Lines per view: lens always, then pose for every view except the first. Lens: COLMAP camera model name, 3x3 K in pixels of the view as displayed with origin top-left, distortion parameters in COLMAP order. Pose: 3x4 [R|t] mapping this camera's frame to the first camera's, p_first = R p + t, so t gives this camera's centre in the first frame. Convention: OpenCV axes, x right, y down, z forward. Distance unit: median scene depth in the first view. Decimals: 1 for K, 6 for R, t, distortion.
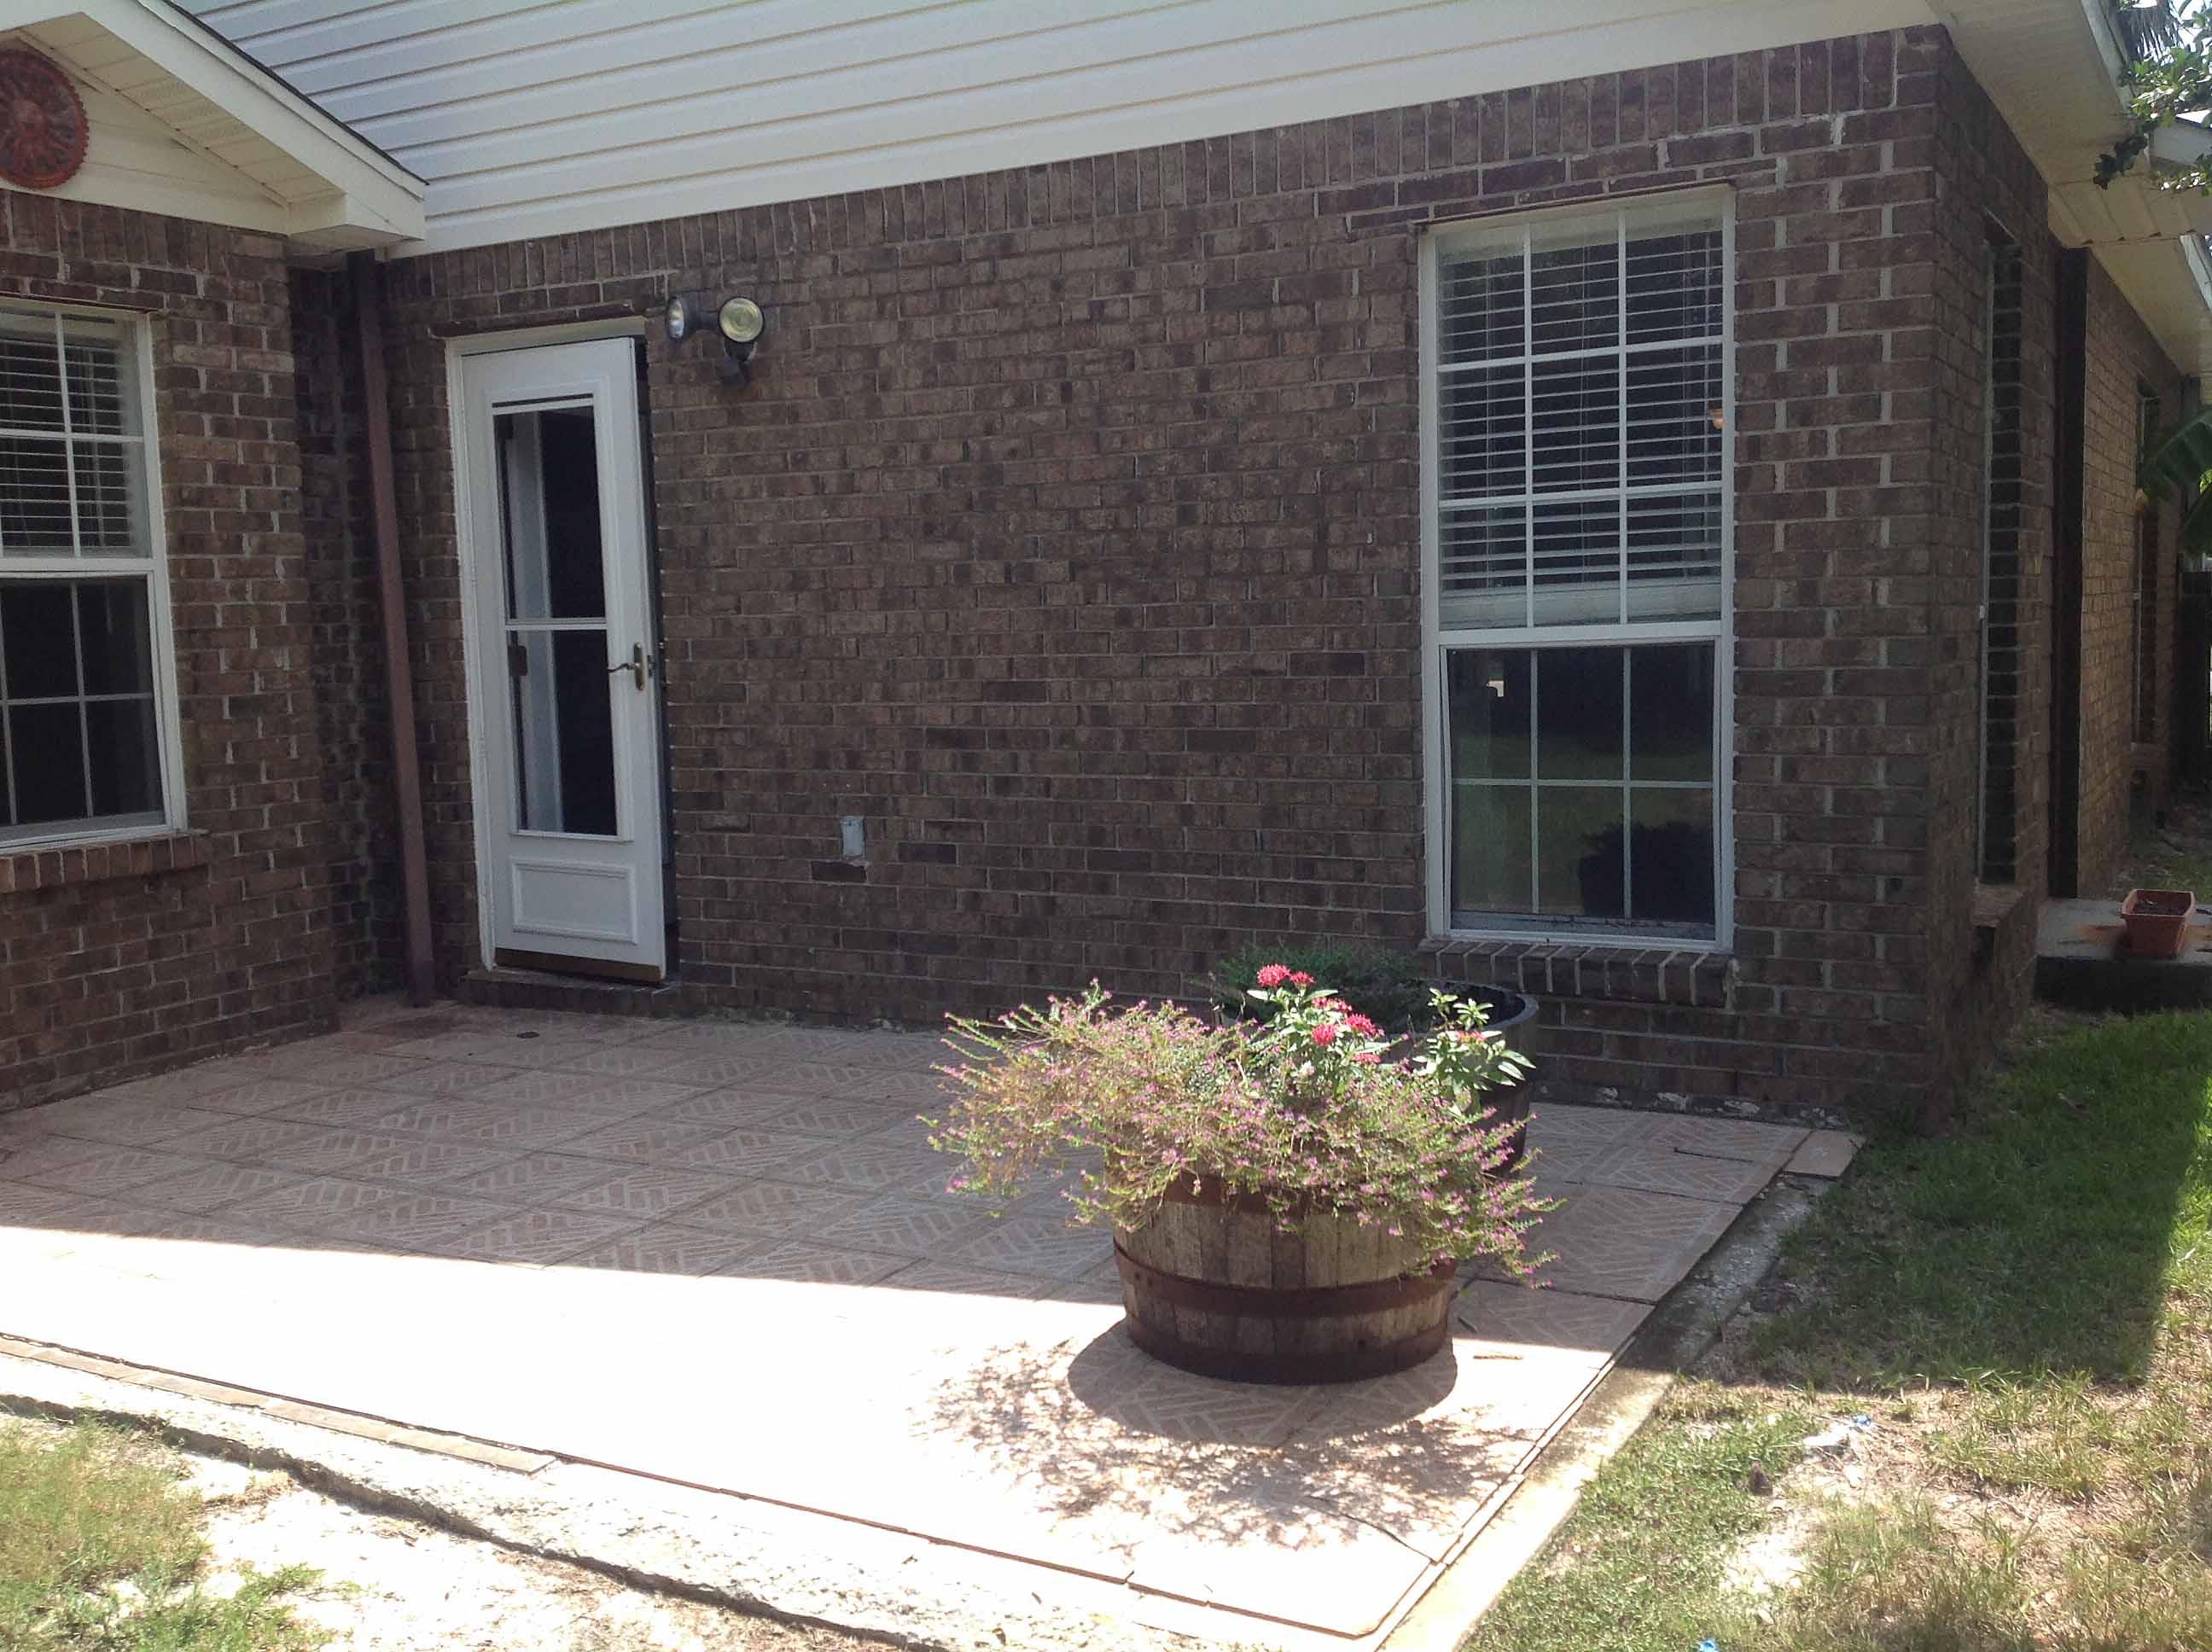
lens RADIAL K [[2097.6, 0, 1118.1], [0, 2097.6, 828.5], [0, 0, 1]] dist [0.054114, 0.000000]
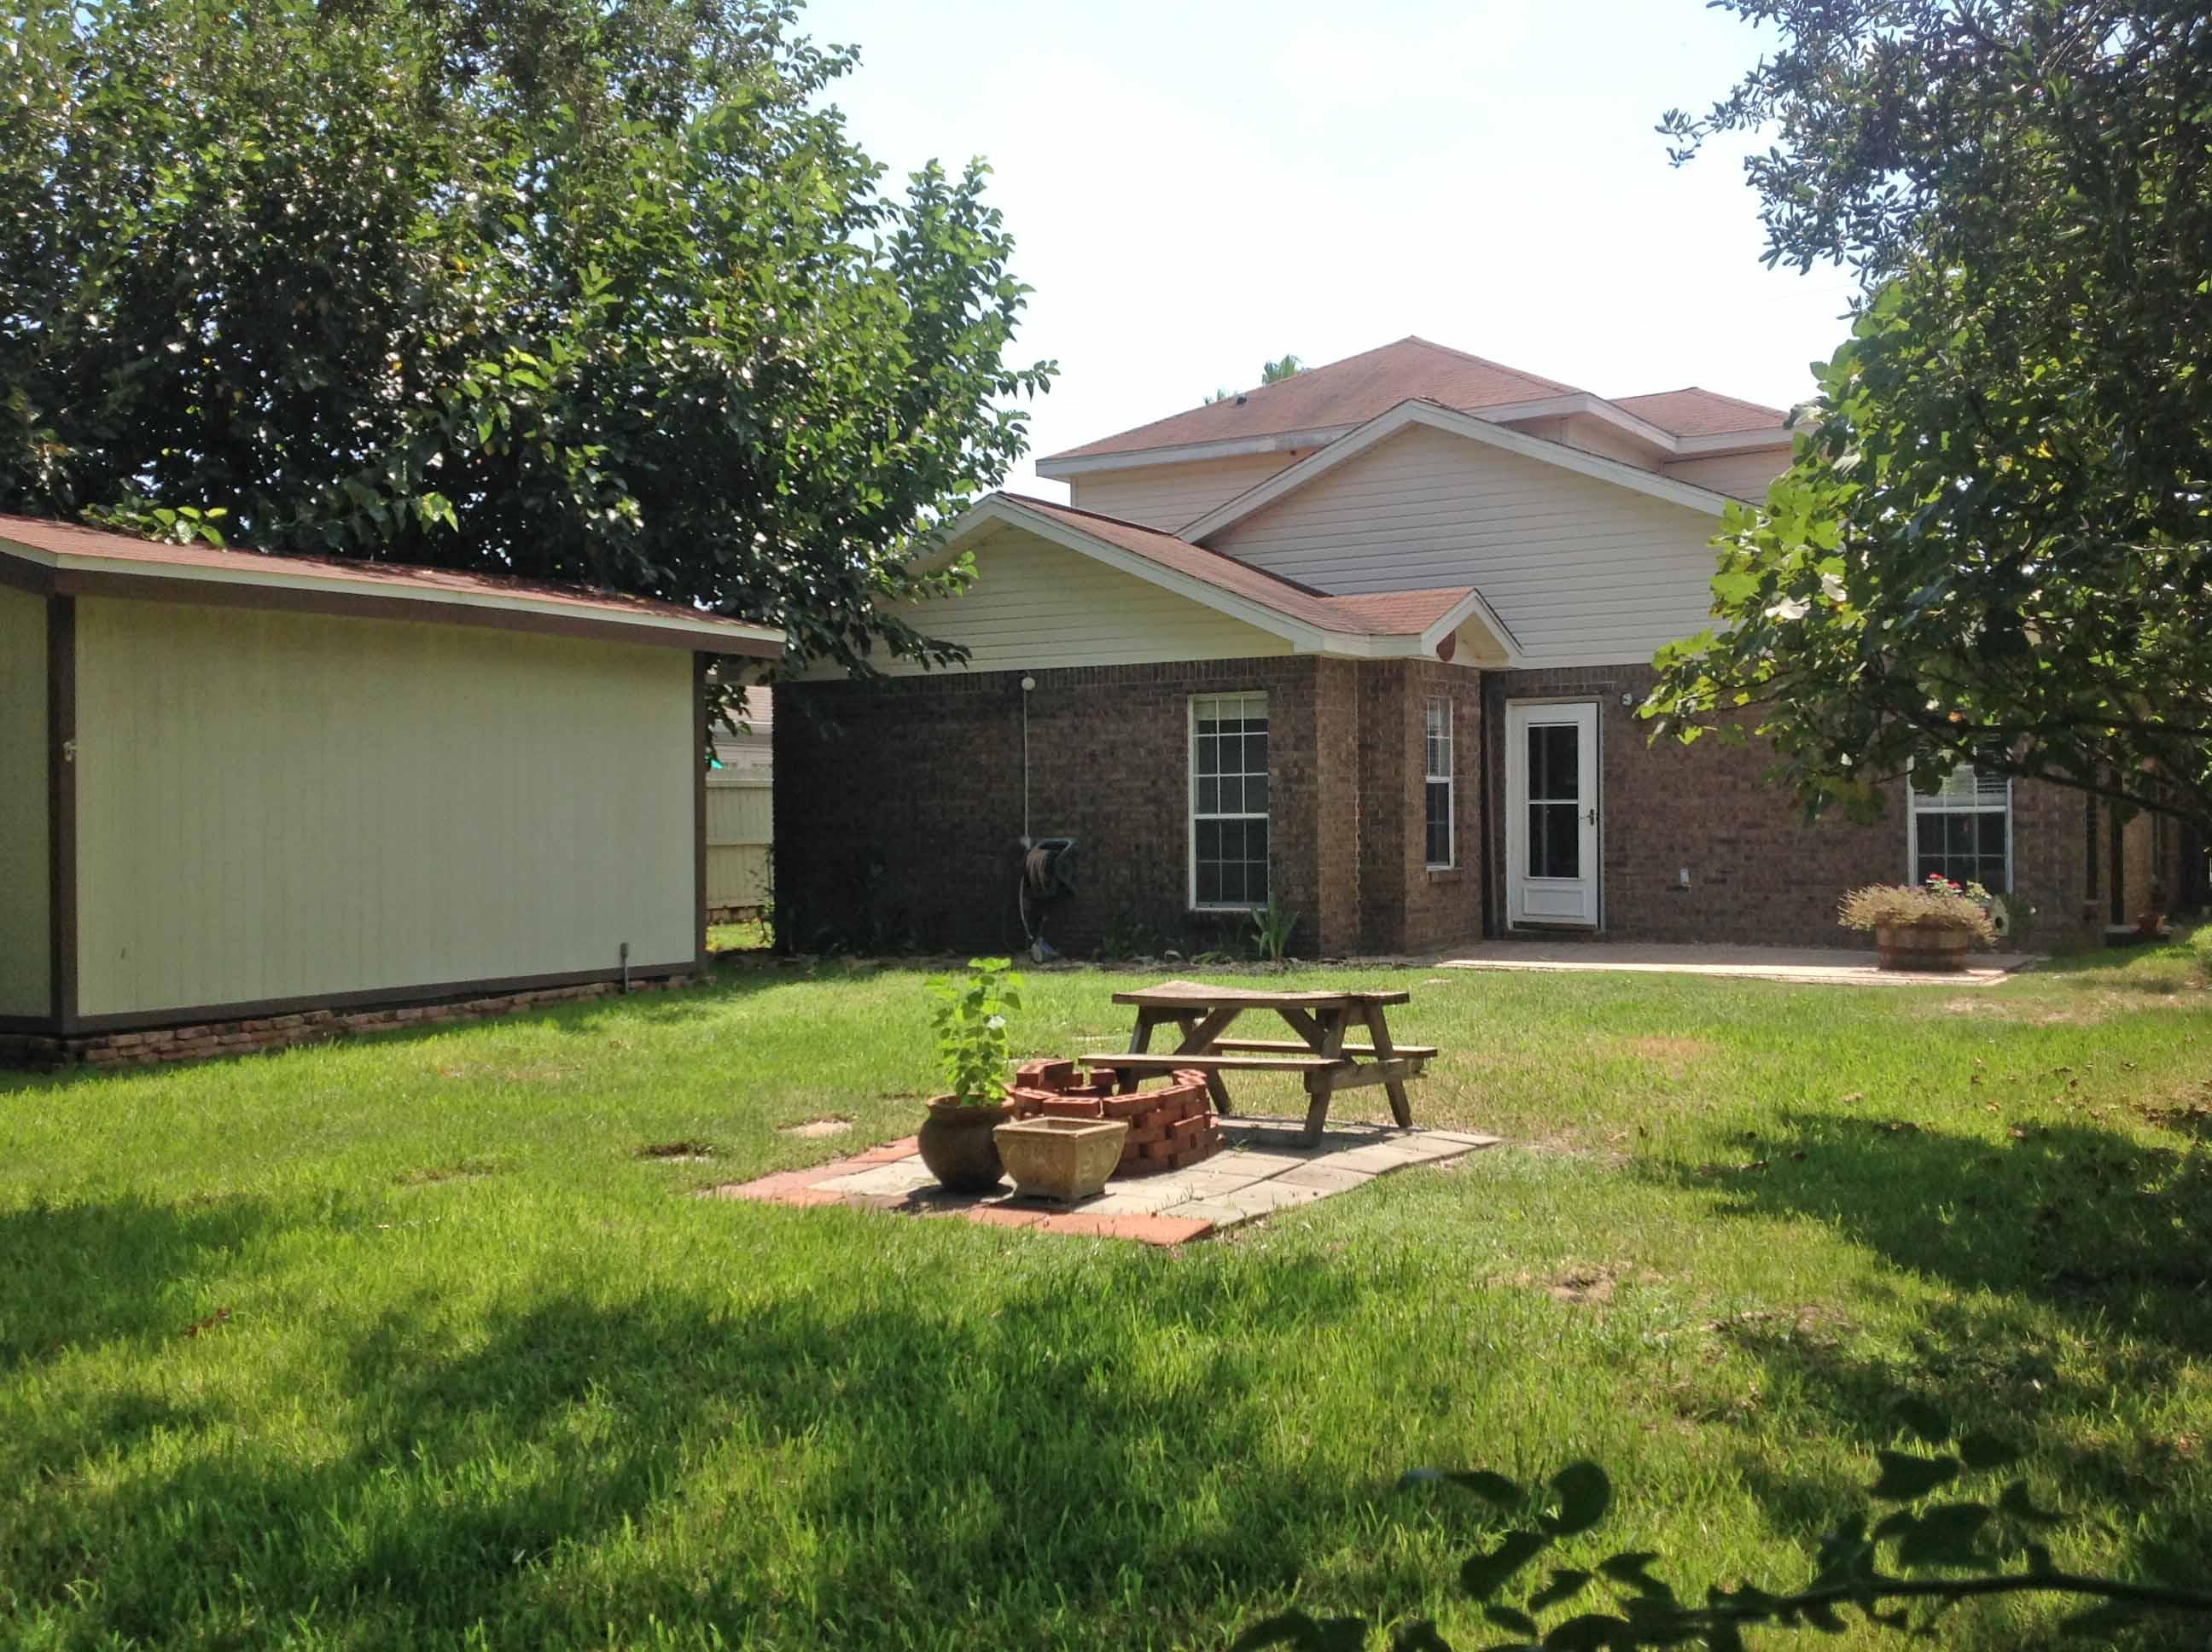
lens RADIAL K [[2097.6, 0, 1092.7], [0, 2097.6, 826.0], [0, 0, 1]] dist [0.054114, 0.000000]
pose [[0.999004, 0.020341, -0.039724, -0.783406], [-0.024094, 0.995052, -0.096390, 0.222641], [0.037566, 0.097251, 0.994551, -1.824536]]
